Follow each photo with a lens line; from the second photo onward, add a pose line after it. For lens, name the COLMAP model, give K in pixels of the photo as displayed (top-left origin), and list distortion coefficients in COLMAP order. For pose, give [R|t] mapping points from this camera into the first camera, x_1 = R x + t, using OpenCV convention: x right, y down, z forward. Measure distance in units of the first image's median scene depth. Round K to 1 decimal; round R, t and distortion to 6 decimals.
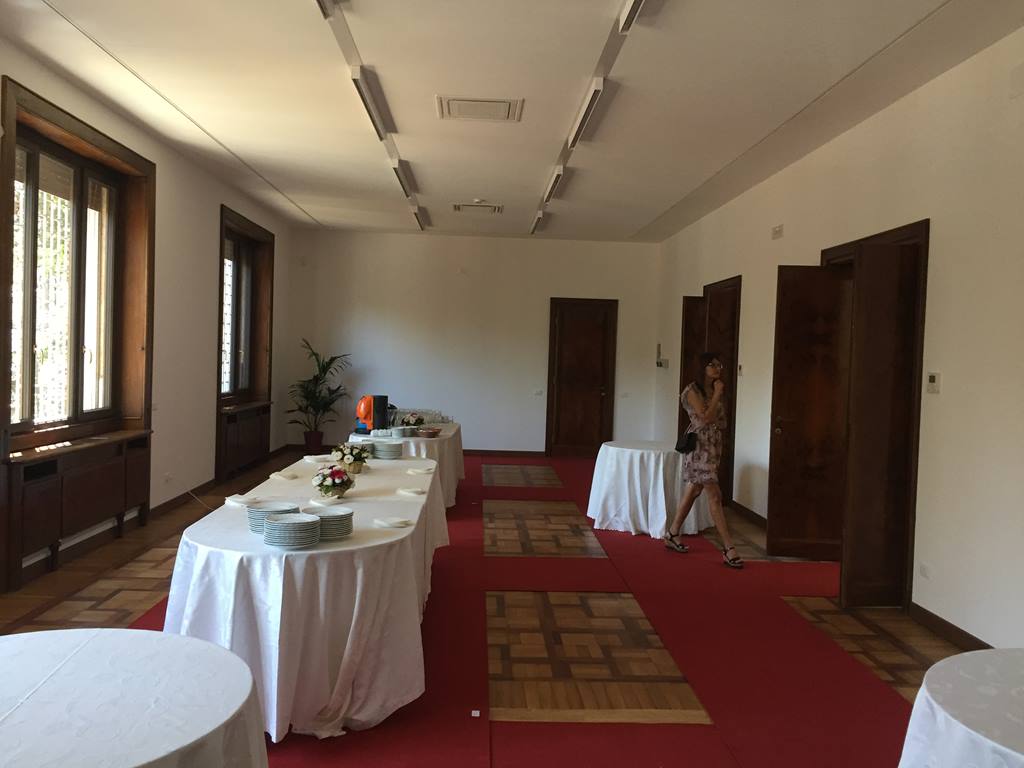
lens RADIAL K [[882.9, 0, 512.0], [0, 882.9, 384.0], [0, 0, 1]] dist [0.077861, -0.094953]
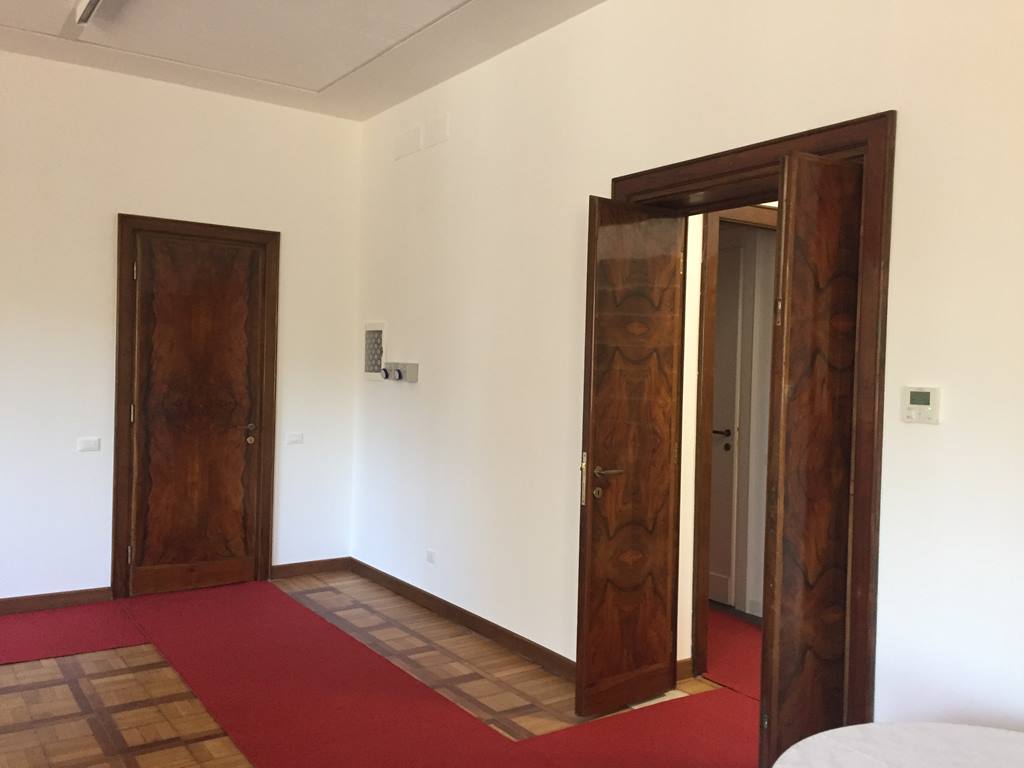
lens RADIAL K [[835.2, 0, 512.0], [0, 835.2, 384.0], [0, 0, 1]] dist [-0.002083, 0.000266]
pose [[0.836630, -0.019323, 0.547428, -0.029935], [0.016199, 0.999813, 0.010535, -0.033081], [-0.547529, 0.000054, 0.836786, 0.971297]]
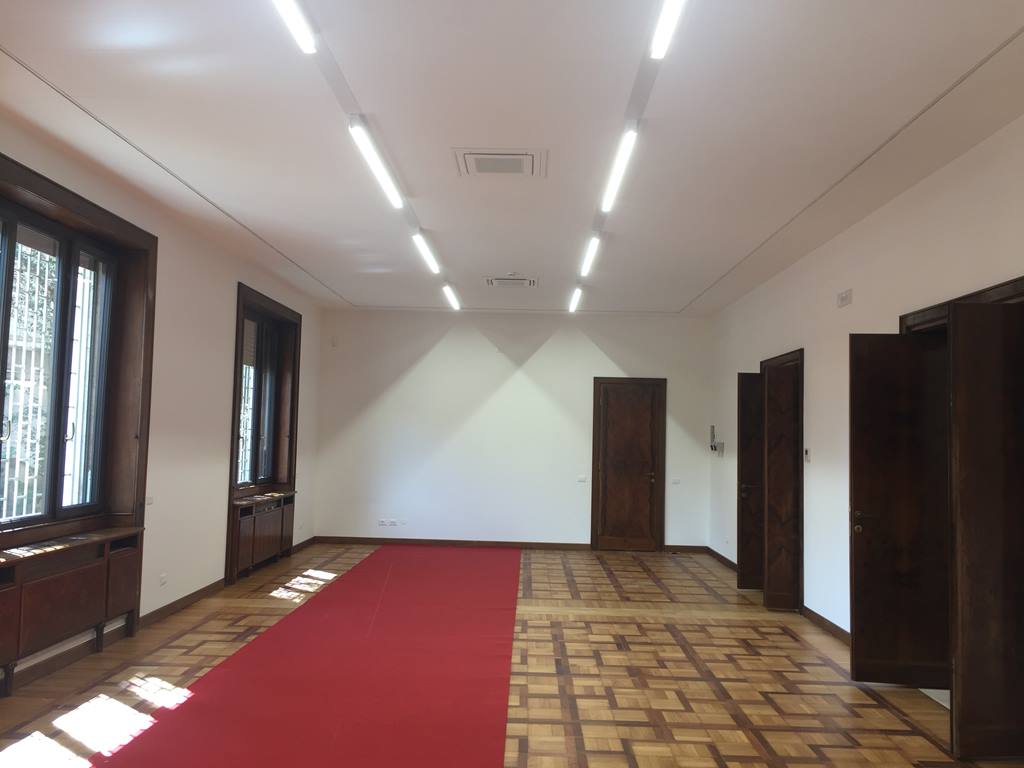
lens RADIAL K [[882.9, 0, 512.0], [0, 882.9, 384.0], [0, 0, 1]] dist [0.077861, -0.094953]
pose [[0.998218, -0.011513, -0.058548, 0.020212], [0.005992, 0.995590, -0.093622, -0.005437], [0.059367, 0.093104, 0.993885, 0.112671]]
